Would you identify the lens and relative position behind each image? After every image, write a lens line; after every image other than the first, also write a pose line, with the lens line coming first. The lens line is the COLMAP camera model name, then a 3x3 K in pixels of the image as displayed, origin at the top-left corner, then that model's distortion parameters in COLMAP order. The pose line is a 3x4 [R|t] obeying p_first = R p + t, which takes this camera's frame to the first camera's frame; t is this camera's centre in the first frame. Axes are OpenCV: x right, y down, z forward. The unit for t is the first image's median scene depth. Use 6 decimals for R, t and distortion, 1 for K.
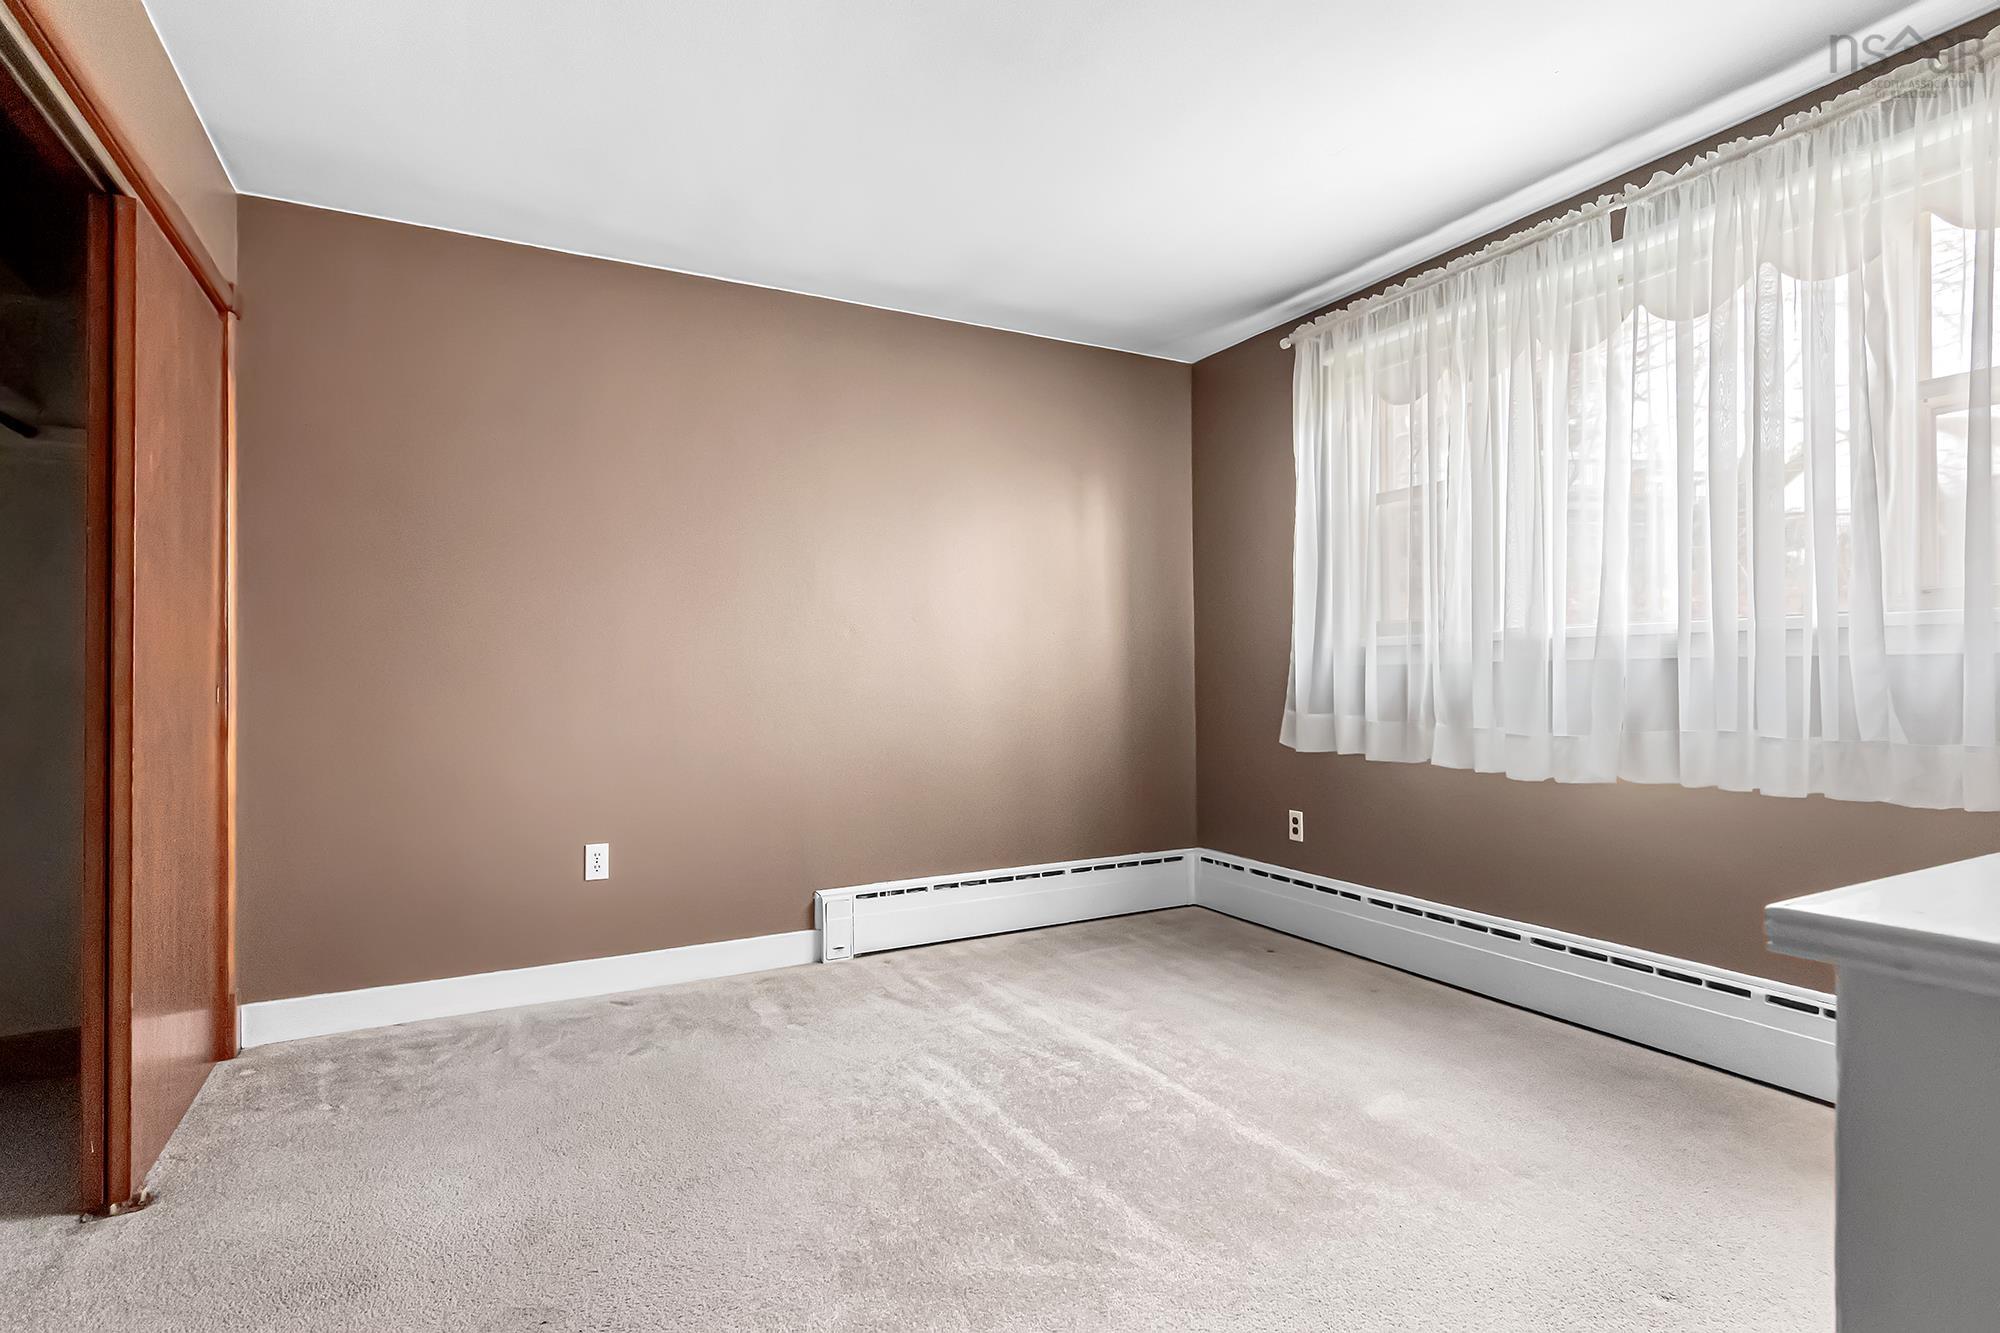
lens RADIAL K [[980.2, 0, 1008.4], [0, 980.2, 674.6], [0, 0, 1]] dist [-0.001469, 0.000096]
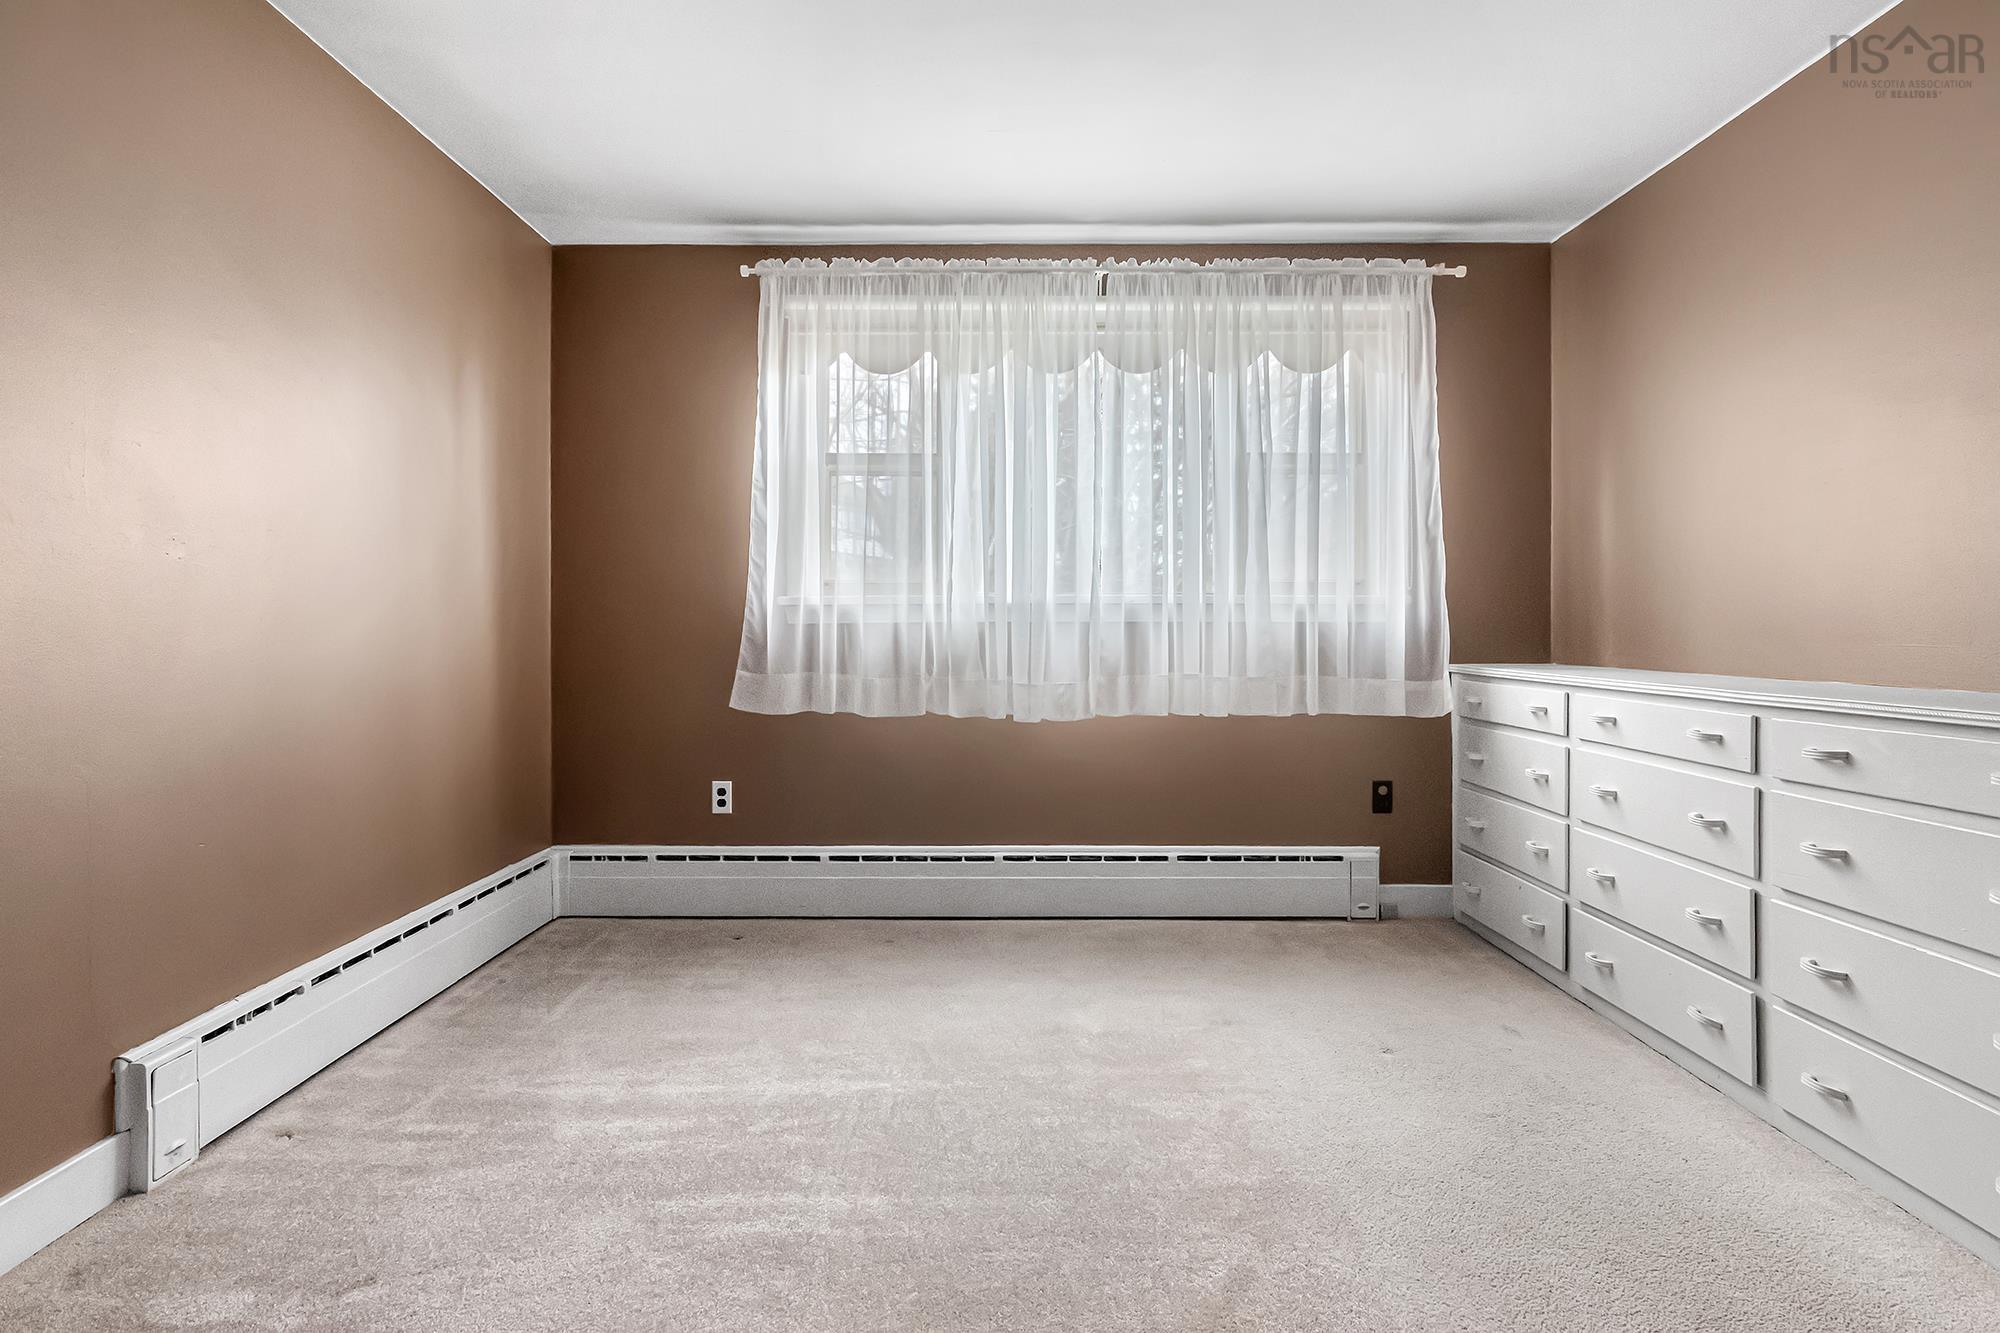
lens RADIAL K [[982.5, 0, 985.3], [0, 982.5, 638.5], [0, 0, 1]] dist [0.000117, 0.001262]
pose [[0.485107, 0.003263, 0.874449, -0.440973], [-0.004992, 0.999987, -0.000962, 0.006538], [-0.874440, -0.003899, 0.485117, 0.386924]]
